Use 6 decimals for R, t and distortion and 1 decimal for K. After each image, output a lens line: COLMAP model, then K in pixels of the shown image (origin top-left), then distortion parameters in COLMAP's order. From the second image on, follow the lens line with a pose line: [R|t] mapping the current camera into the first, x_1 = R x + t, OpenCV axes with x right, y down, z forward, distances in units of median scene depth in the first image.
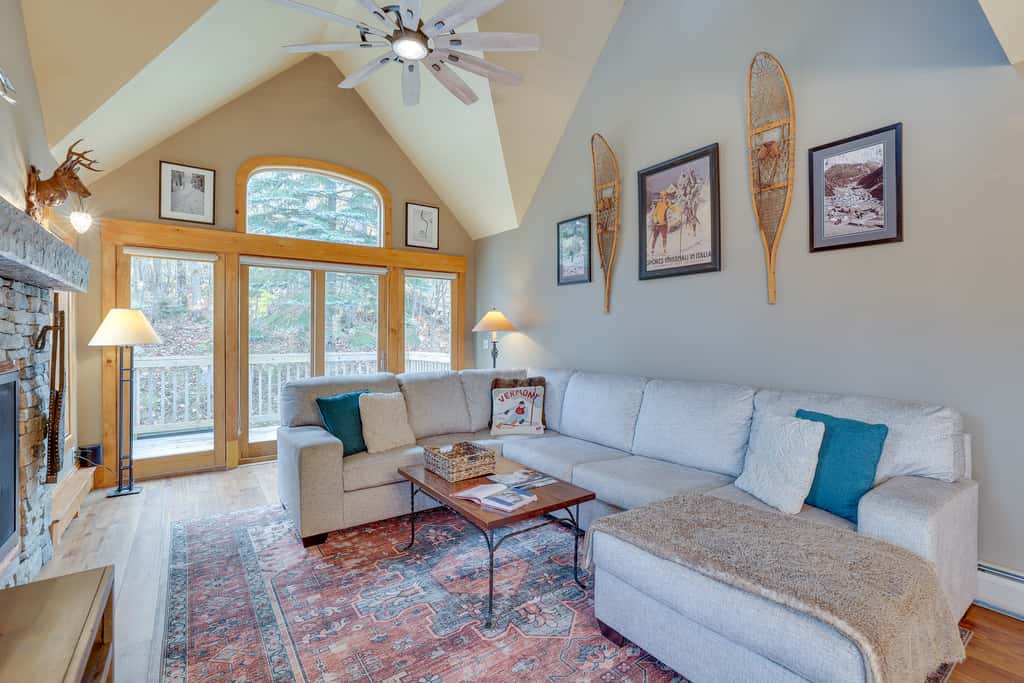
lens RADIAL K [[455.4, 0, 512.6], [0, 455.4, 335.7], [0, 0, 1]] dist [0.001641, 0.001347]
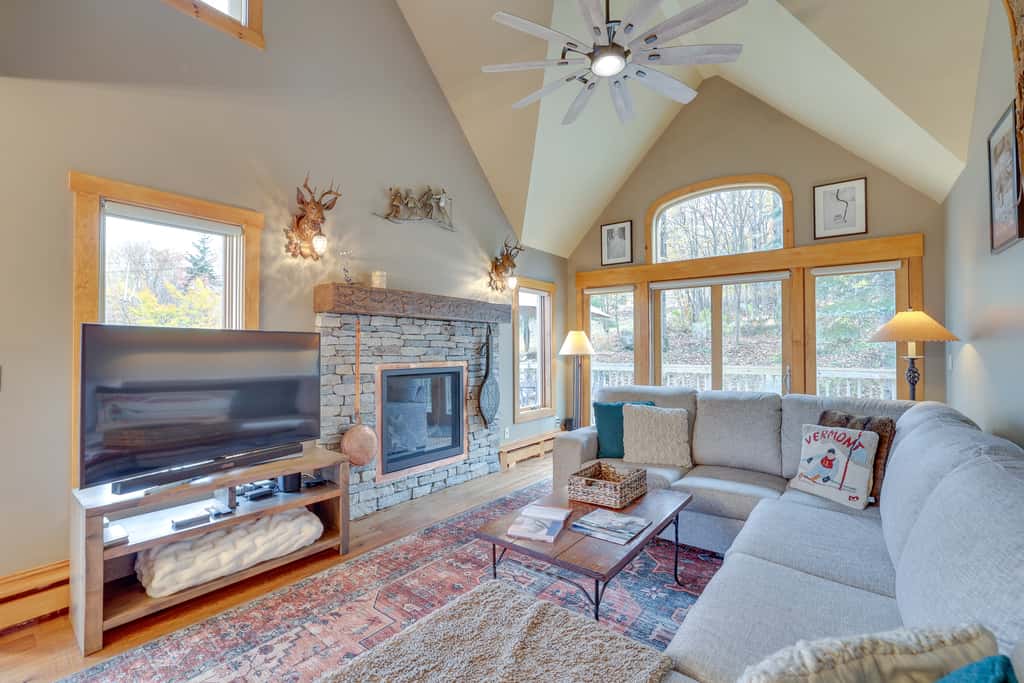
lens RADIAL K [[430.4, 0, 546.8], [0, 430.4, 344.7], [0, 0, 1]] dist [-0.022093, 0.000149]
pose [[0.344171, -0.008437, -0.938869, 0.418096], [-0.000705, 0.999957, -0.009244, 0.000245], [0.938907, 0.003843, 0.344150, 0.374378]]
